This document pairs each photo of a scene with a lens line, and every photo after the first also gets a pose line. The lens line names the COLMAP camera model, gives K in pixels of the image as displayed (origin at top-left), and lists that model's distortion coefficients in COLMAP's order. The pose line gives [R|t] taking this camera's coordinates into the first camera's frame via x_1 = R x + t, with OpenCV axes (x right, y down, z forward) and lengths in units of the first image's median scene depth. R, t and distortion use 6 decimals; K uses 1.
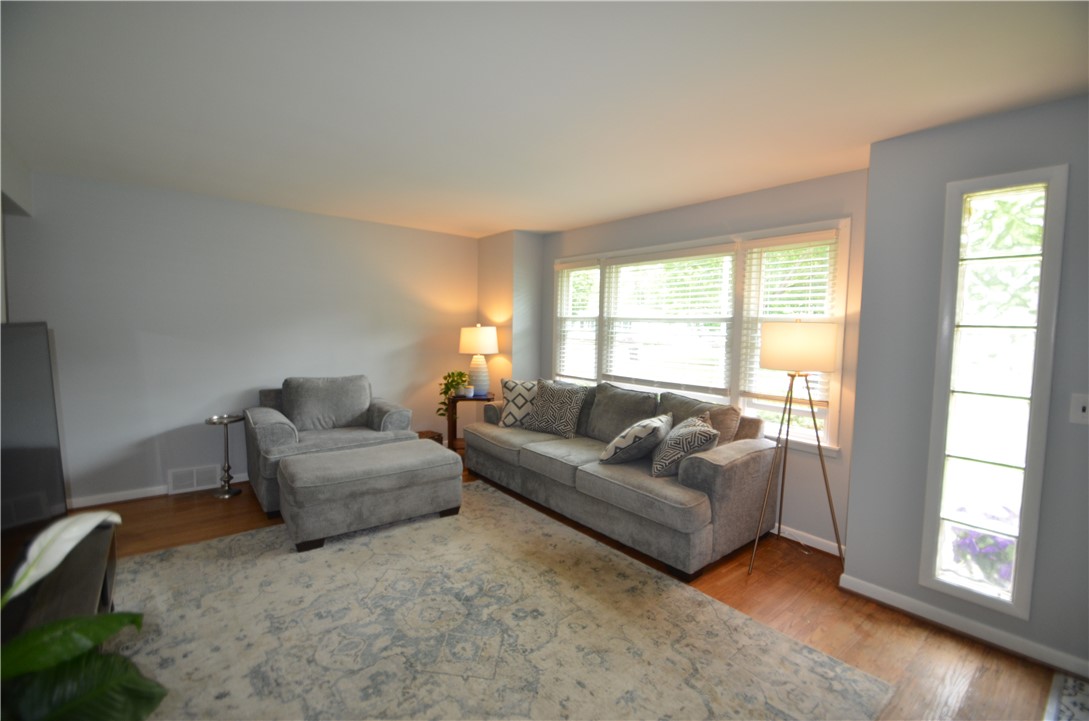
lens RADIAL K [[490.7, 0, 544.5], [0, 490.7, 360.5], [0, 0, 1]] dist [0.021551, -0.033302]
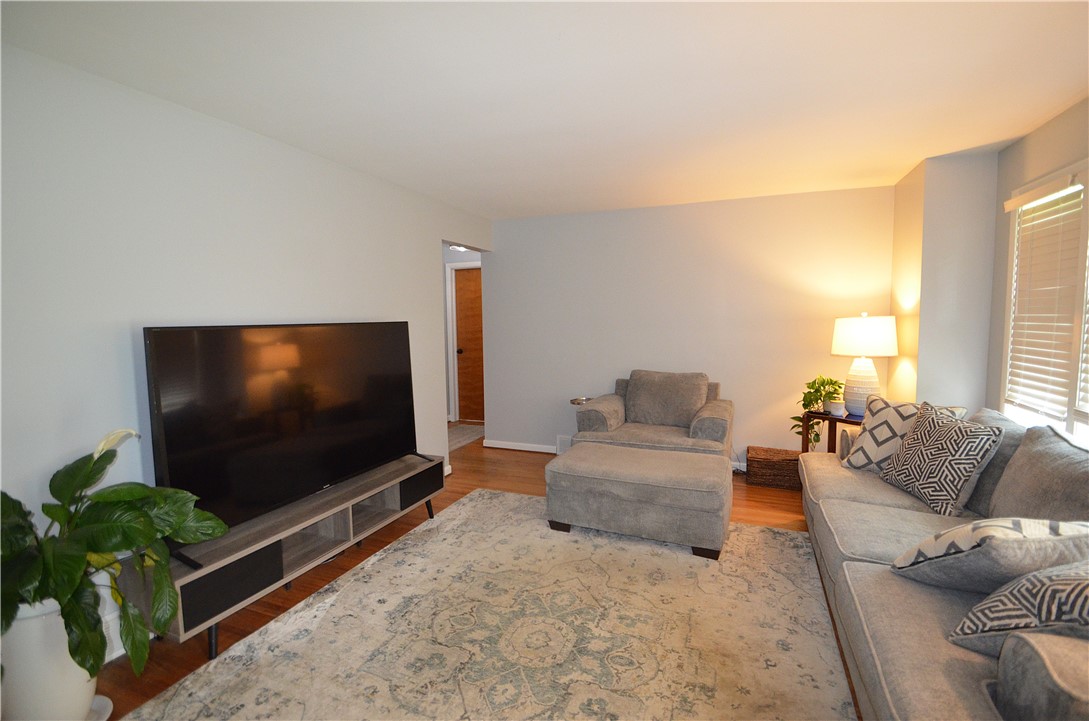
lens RADIAL K [[490.7, 0, 544.5], [0, 490.7, 360.5], [0, 0, 1]] dist [0.021551, -0.033302]
pose [[0.470849, 0.052281, -0.880664, 0.465691], [-0.041226, 0.998456, 0.037232, -0.025375], [0.881250, 0.018776, 0.472277, 0.494715]]
